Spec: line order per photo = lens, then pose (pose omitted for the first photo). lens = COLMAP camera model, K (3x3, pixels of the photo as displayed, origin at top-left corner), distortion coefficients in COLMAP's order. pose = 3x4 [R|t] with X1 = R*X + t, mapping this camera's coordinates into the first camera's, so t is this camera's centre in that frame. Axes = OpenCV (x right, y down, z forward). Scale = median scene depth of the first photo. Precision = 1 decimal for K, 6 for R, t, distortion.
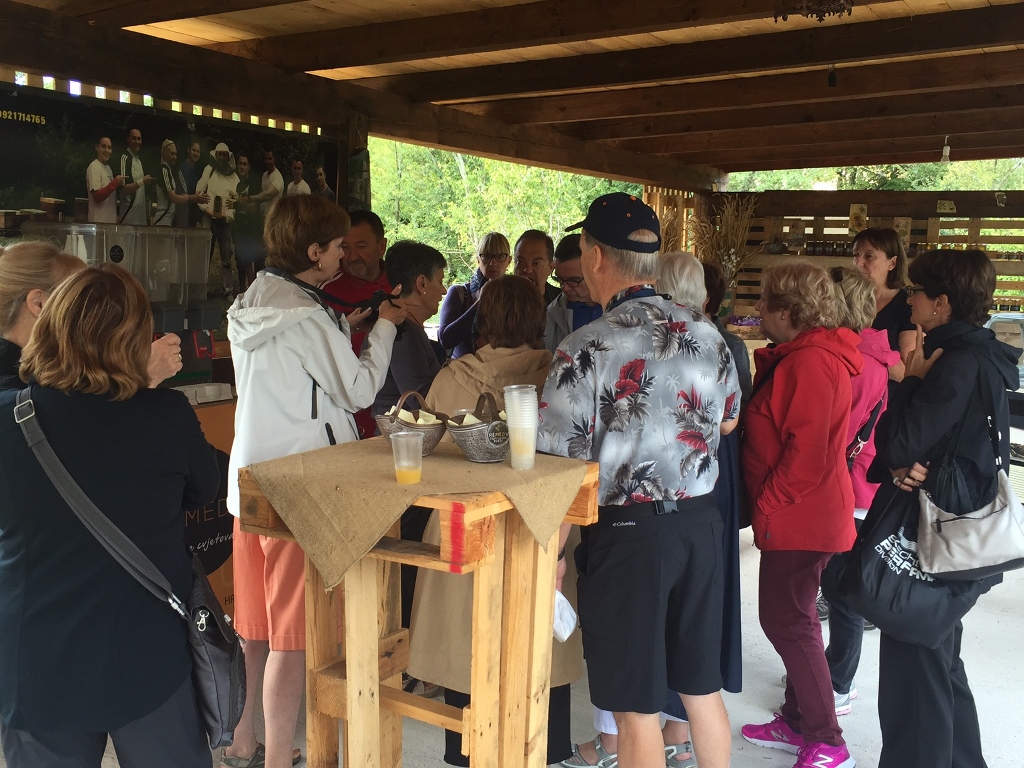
lens RADIAL K [[1218.3, 0, 473.0], [0, 1218.3, 325.7], [0, 0, 1]] dist [0.040792, 0.017707]
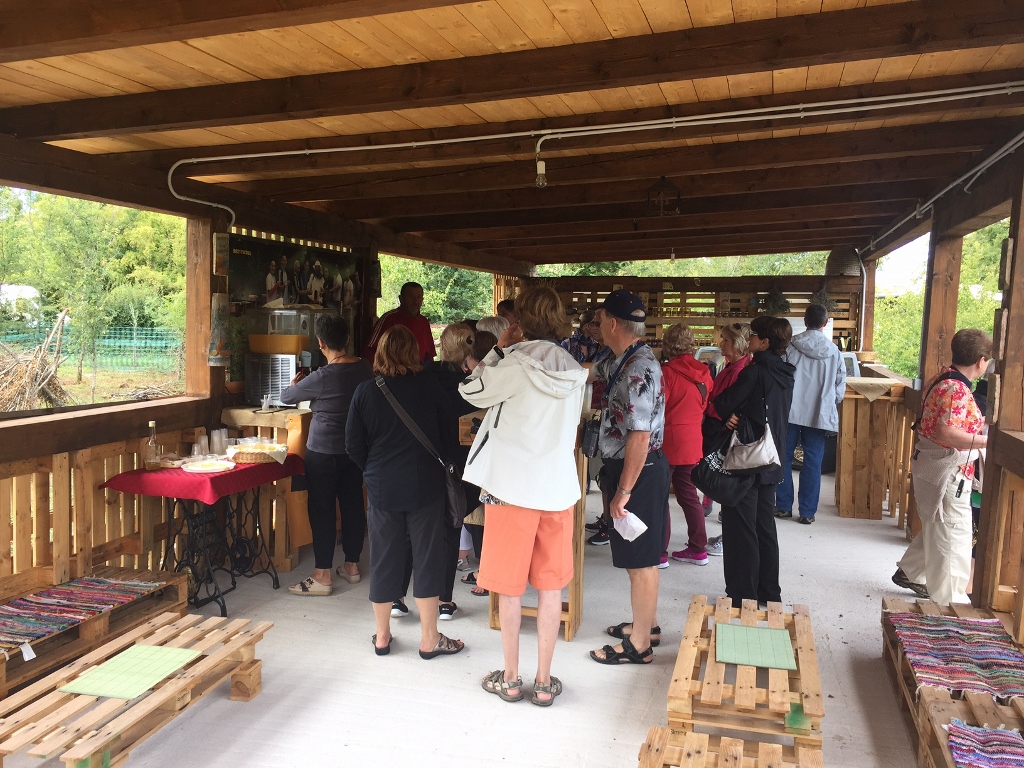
lens RADIAL K [[915.6, 0, 482.1], [0, 915.6, 312.2], [0, 0, 1]] dist [0.010608, -0.008414]
pose [[0.977972, -0.015349, 0.208171, -0.222188], [0.027766, 0.997996, -0.056858, 0.007626], [-0.206881, 0.061385, 0.976438, -0.315684]]
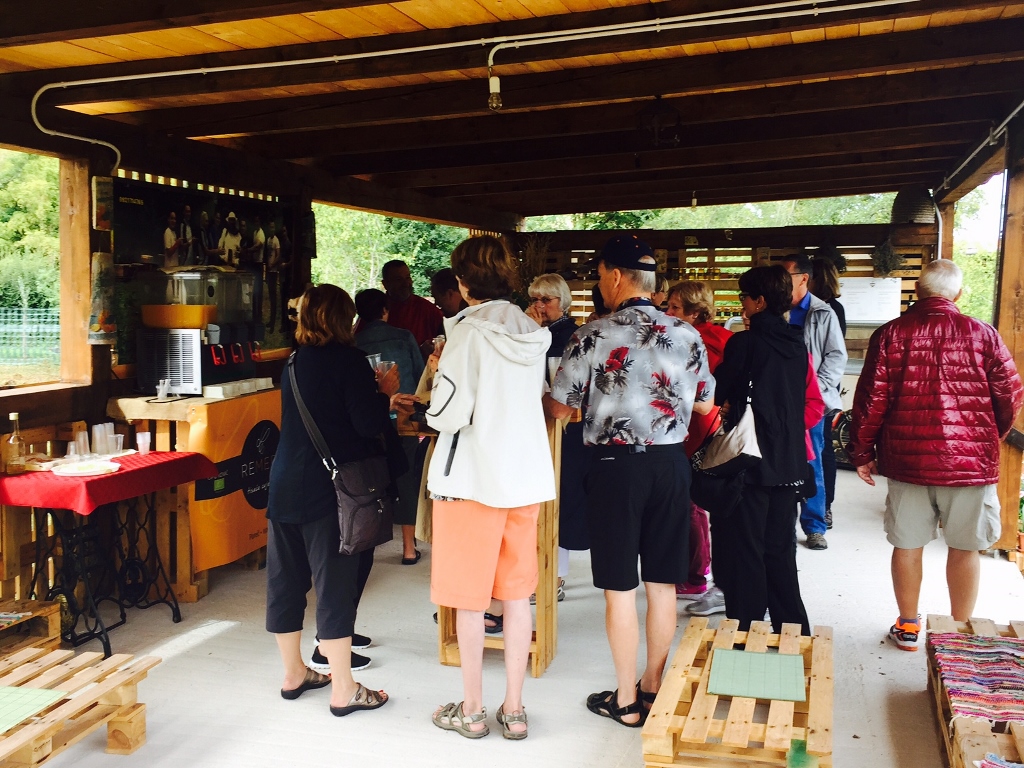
lens RADIAL K [[1174.8, 0, 474.0], [0, 1174.8, 292.4], [0, 0, 1]] dist [0.004748, 0.011314]
pose [[0.977480, -0.032919, 0.208447, -0.193623], [0.044080, 0.997819, -0.049127, 0.020054], [-0.206375, 0.057209, 0.976799, -0.337187]]
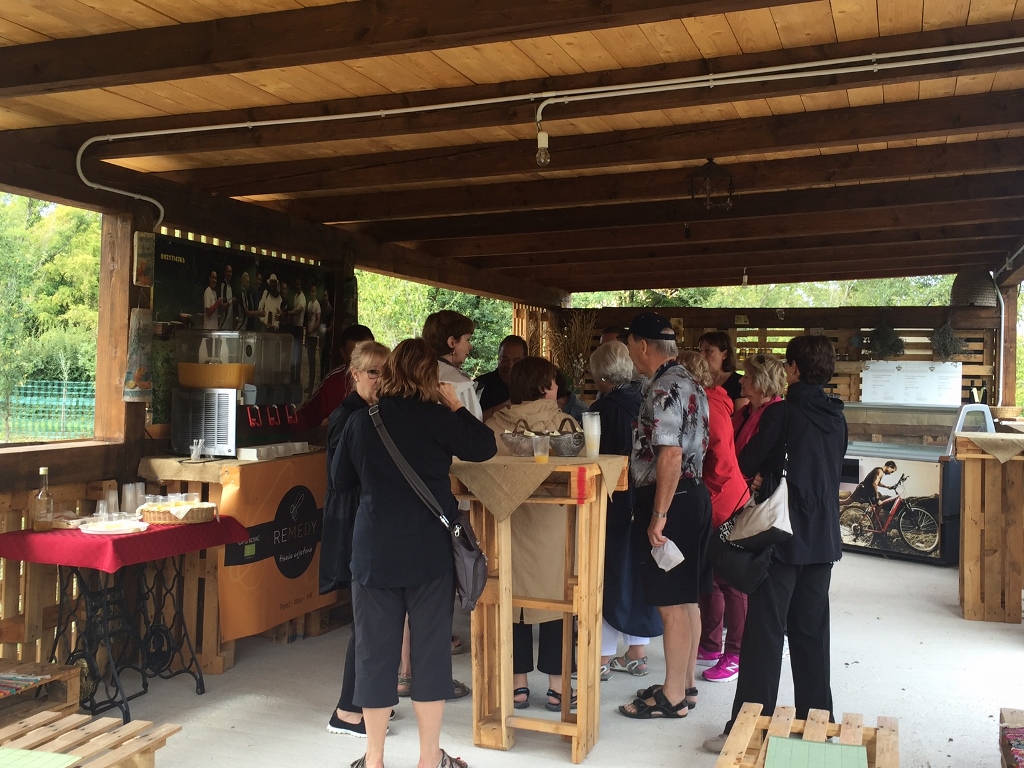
lens RADIAL K [[1190.7, 0, 468.8], [0, 1190.7, 278.7], [0, 0, 1]] dist [0.012532, -0.011670]
pose [[0.985554, 0.002517, 0.169345, -0.191700], [0.020214, 0.990994, -0.132370, 0.035782], [-0.168153, 0.133881, 0.976627, -0.323235]]
